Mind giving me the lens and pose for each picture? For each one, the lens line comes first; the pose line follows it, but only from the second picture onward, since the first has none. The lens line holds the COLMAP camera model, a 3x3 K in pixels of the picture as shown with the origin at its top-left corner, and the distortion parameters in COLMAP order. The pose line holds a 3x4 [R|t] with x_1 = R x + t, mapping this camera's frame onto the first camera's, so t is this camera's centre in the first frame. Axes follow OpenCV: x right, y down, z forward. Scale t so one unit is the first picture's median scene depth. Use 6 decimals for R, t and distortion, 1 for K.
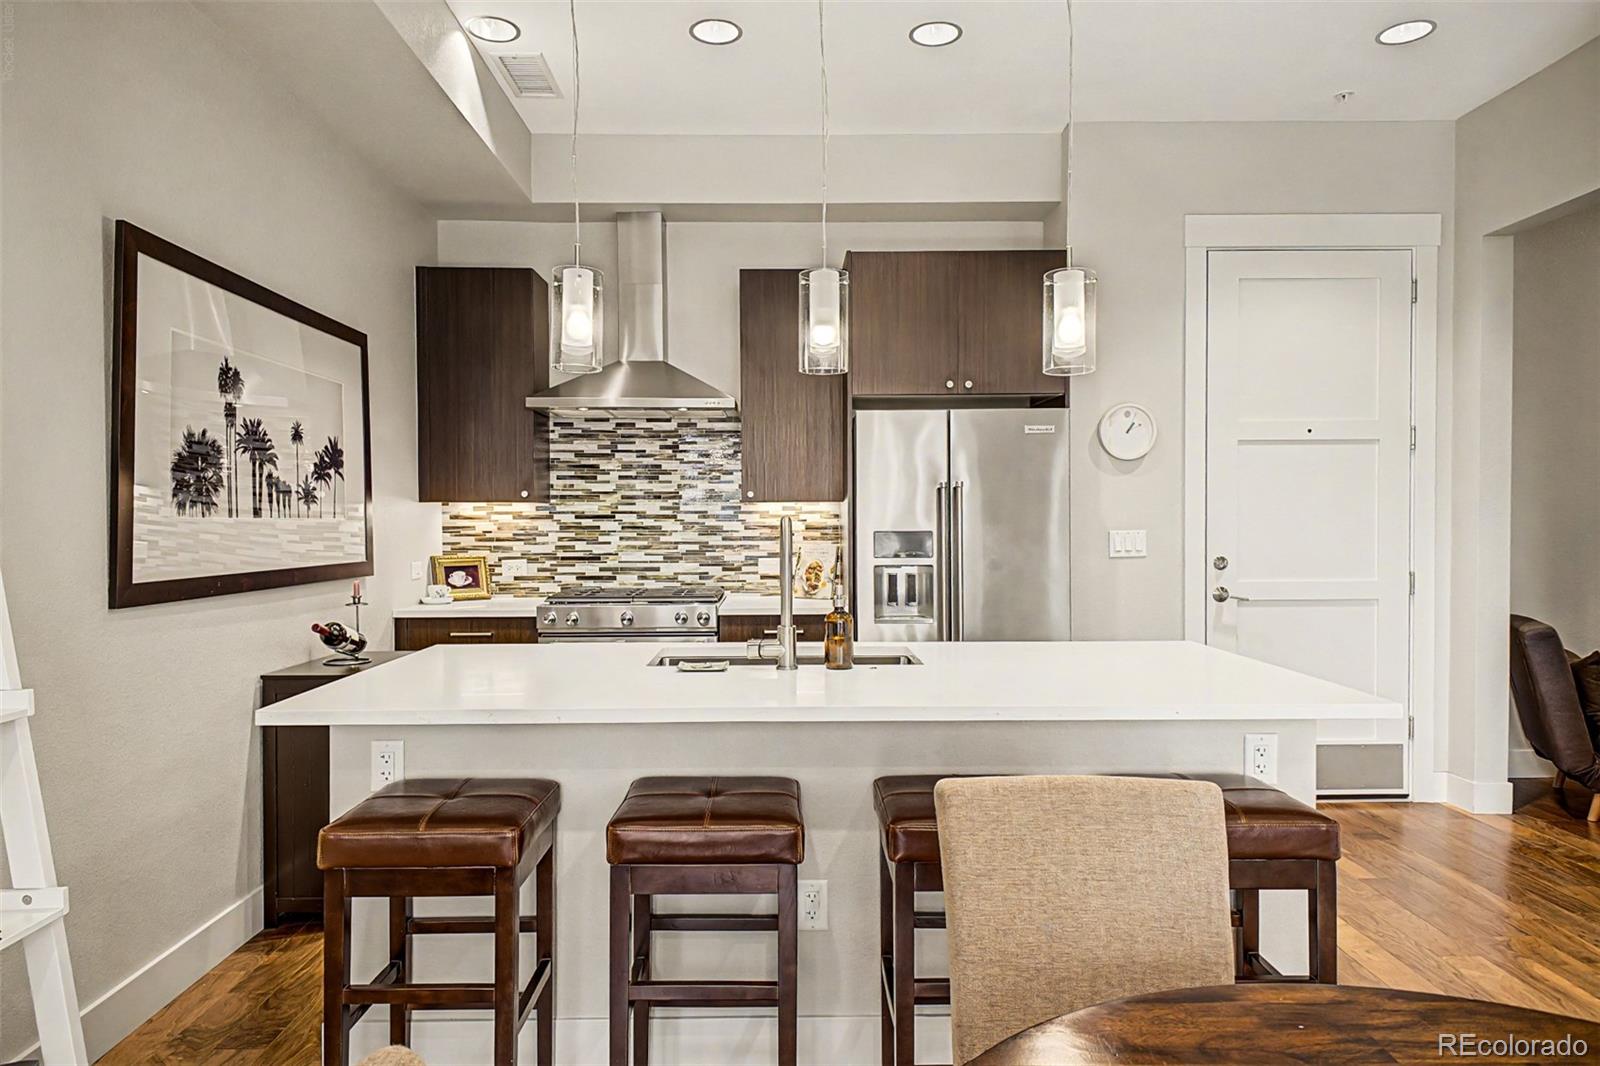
lens RADIAL K [[1020.6, 0, 800.0], [0, 1020.6, 533.0], [0, 0, 1]] dist [0.027400, -0.001587]
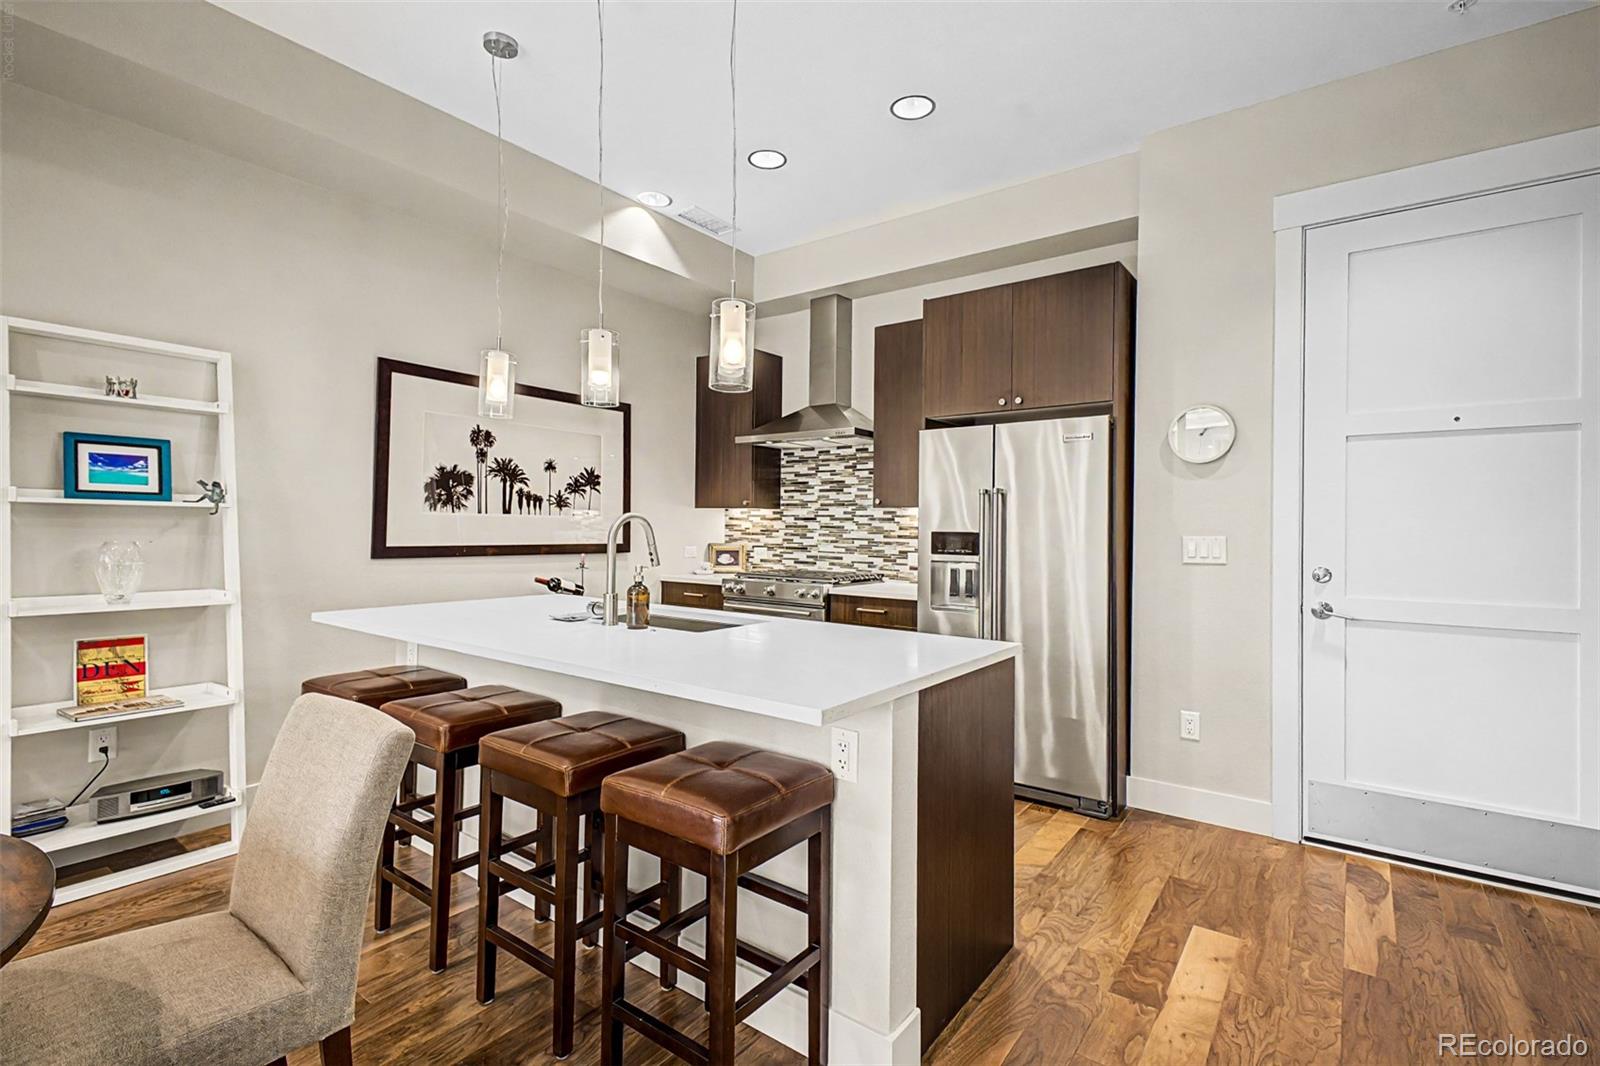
lens RADIAL K [[728.6, 0, 802.9], [0, 728.6, 524.4], [0, 0, 1]] dist [-0.000494, -0.000918]
pose [[0.793371, 0.011772, -0.608625, 0.403394], [-0.023227, 0.999670, -0.010942, 0.002571], [0.608295, 0.022818, 0.793383, 0.208682]]
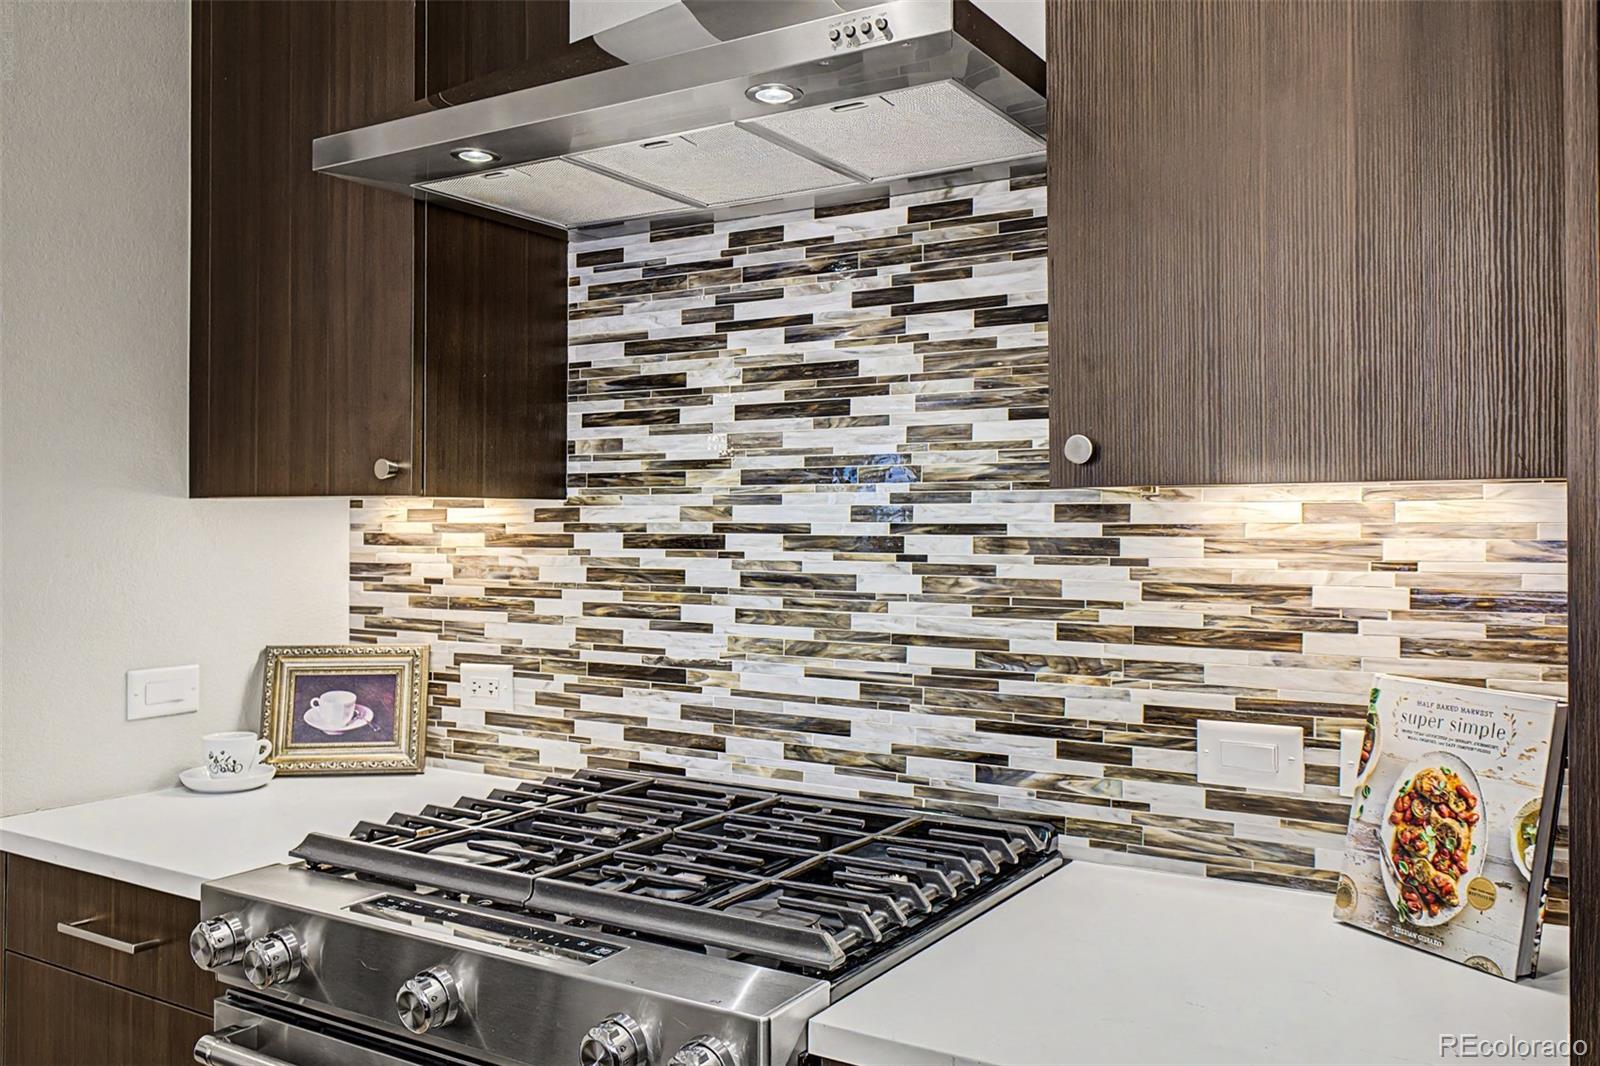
lens RADIAL K [[1312.6, 0, 802.6], [0, 1312.6, 514.2], [0, 0, 1]] dist [0.001647, 0.002994]
pose [[0.837793, -0.000689, -0.545987, 0.051136], [-0.012992, 0.999691, -0.021197, -0.016298], [0.545833, 0.024853, 0.837525, 0.686761]]
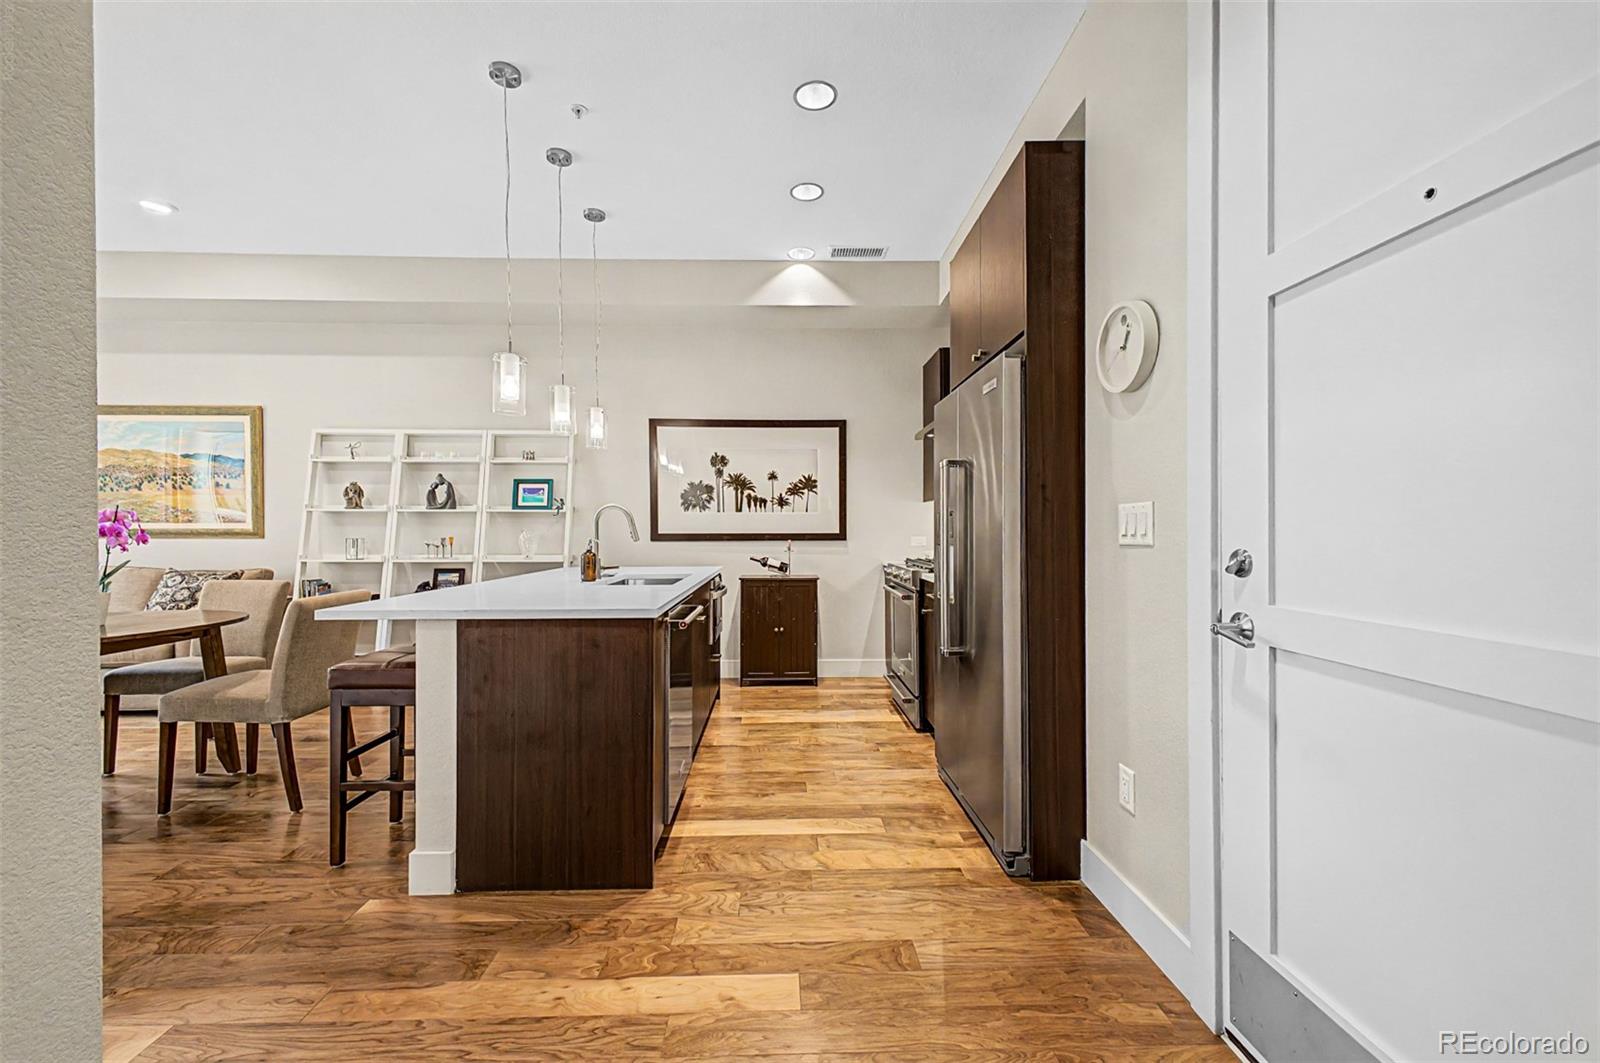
lens RADIAL K [[626.7, 0, 805.5], [0, 626.7, 535.0], [0, 0, 1]] dist [-0.001958, -0.003974]
pose [[0.022687, 0.011475, -0.999677, 0.645711], [-0.010672, 0.999880, 0.011235, 0.013815], [0.999686, 0.010413, 0.022807, 0.727277]]
